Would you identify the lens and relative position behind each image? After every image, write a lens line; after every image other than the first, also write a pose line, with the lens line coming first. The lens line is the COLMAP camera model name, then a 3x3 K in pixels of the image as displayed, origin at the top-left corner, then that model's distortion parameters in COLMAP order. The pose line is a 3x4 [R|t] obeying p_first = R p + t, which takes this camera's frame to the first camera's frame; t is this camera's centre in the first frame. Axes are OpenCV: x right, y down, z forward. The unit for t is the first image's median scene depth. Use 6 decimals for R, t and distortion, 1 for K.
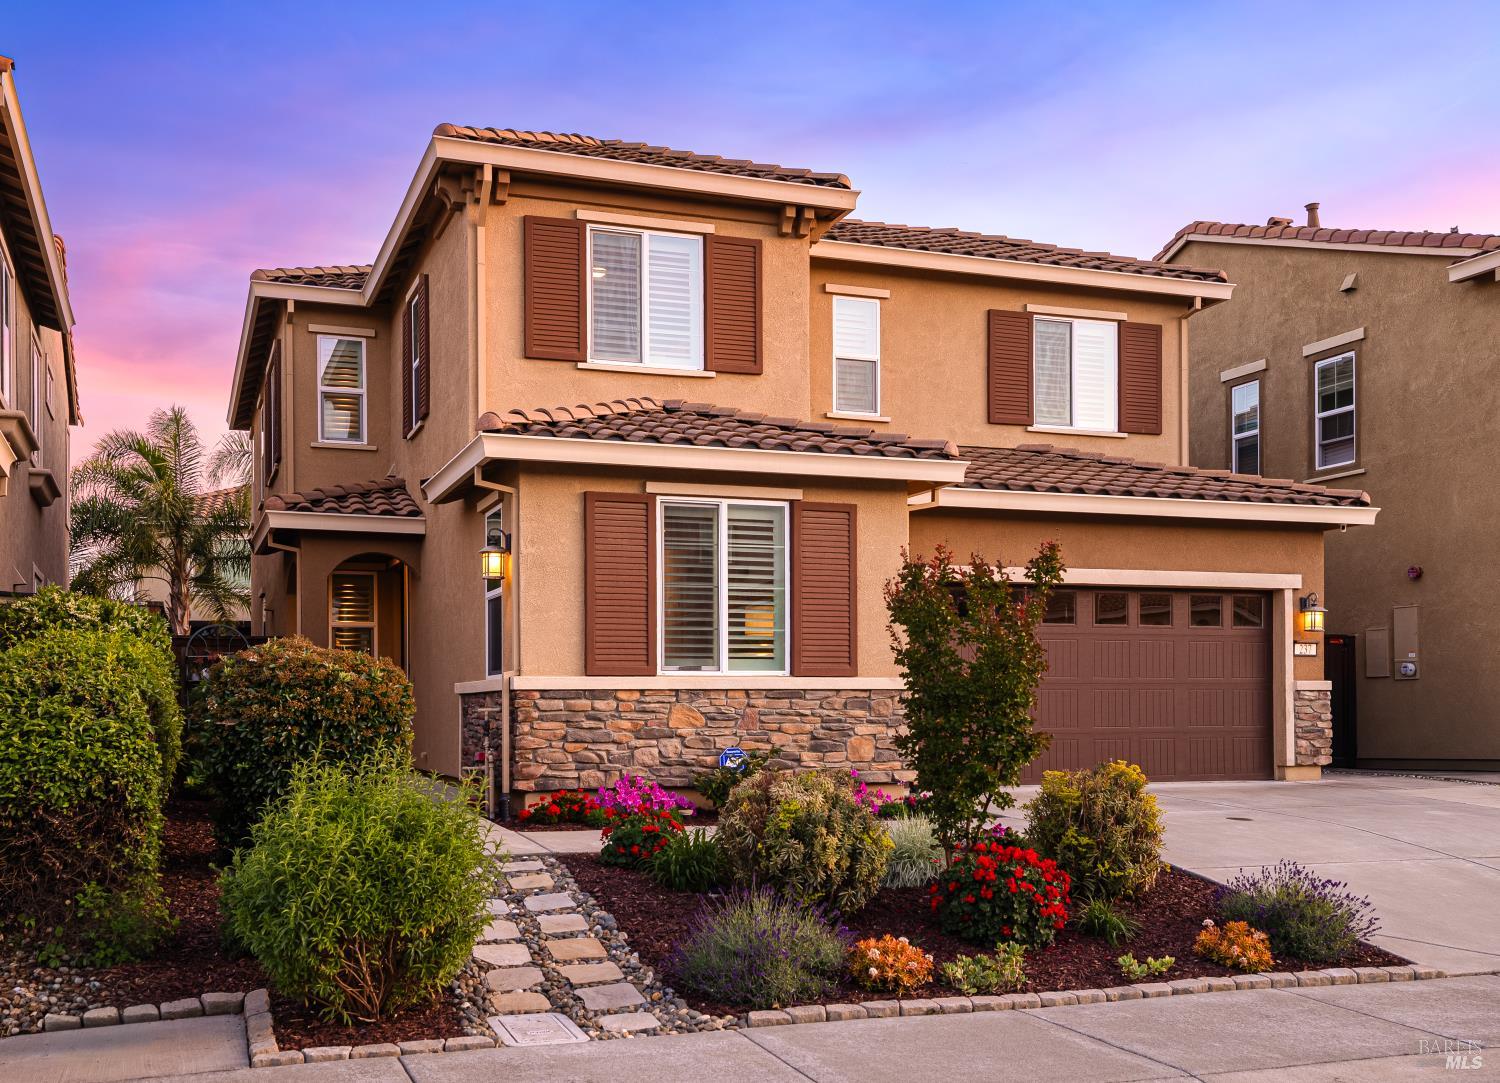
lens RADIAL K [[1546.3, 0, 750.0], [0, 1546.3, 541.5], [0, 0, 1]] dist [0.044575, 0.000570]
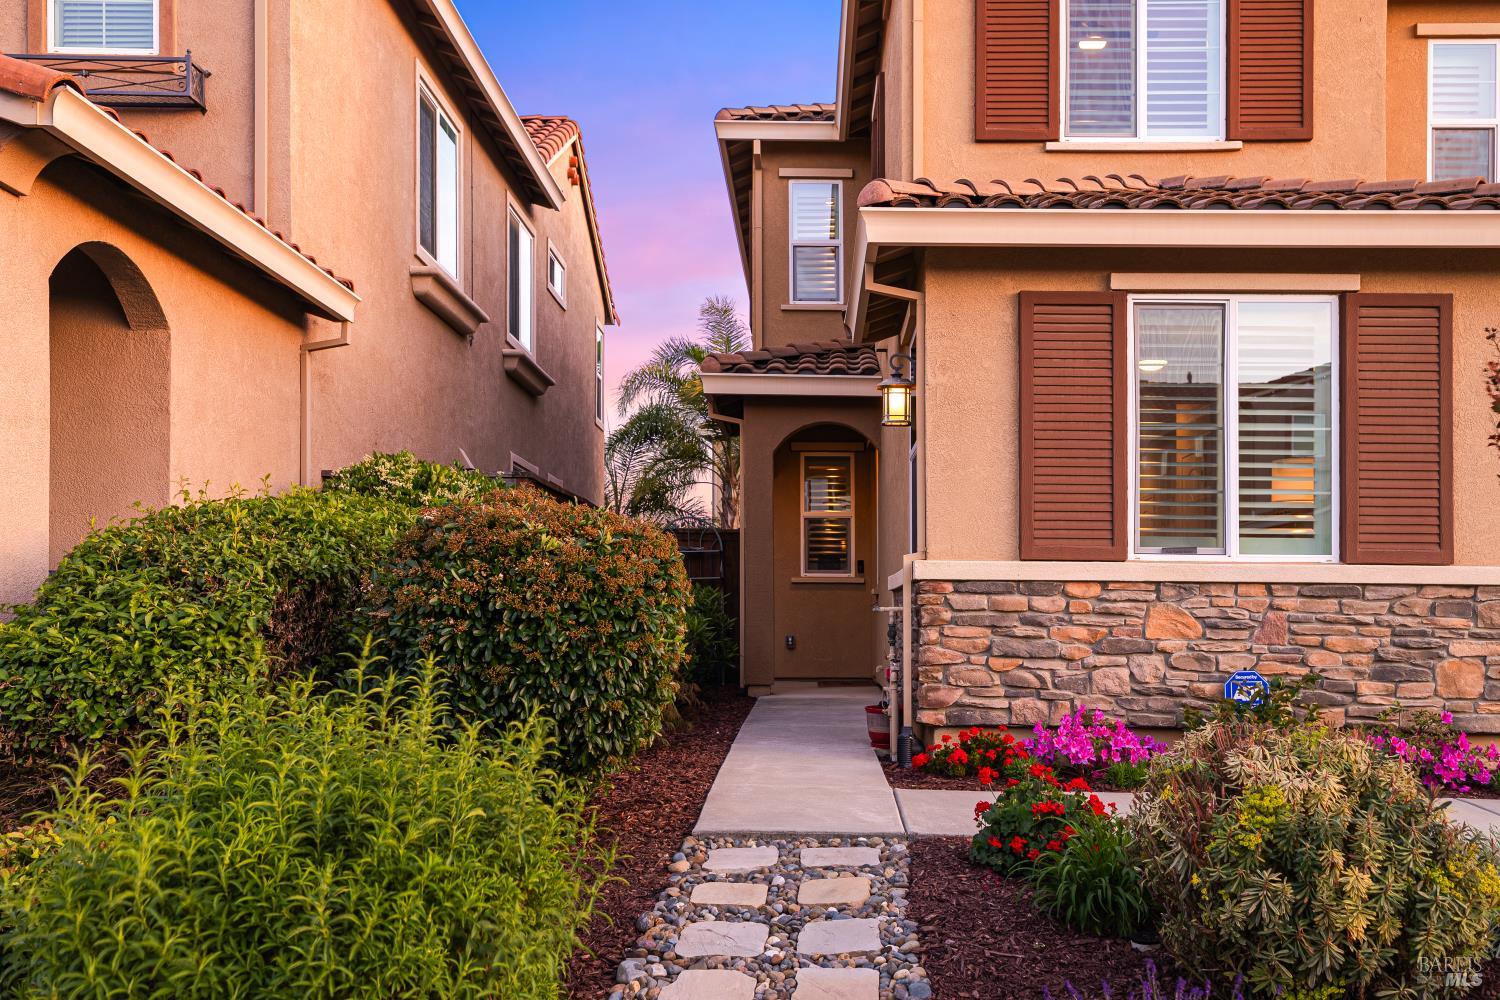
lens RADIAL K [[1780.4, 0, 750.0], [0, 1780.4, 500.0], [0, 0, 1]] dist [0.065060, 0.026024]
pose [[0.951361, -0.005657, -0.308028, 0.023041], [0.018417, 0.999088, 0.038535, 0.027760], [0.307529, -0.042334, 0.950597, 0.217435]]
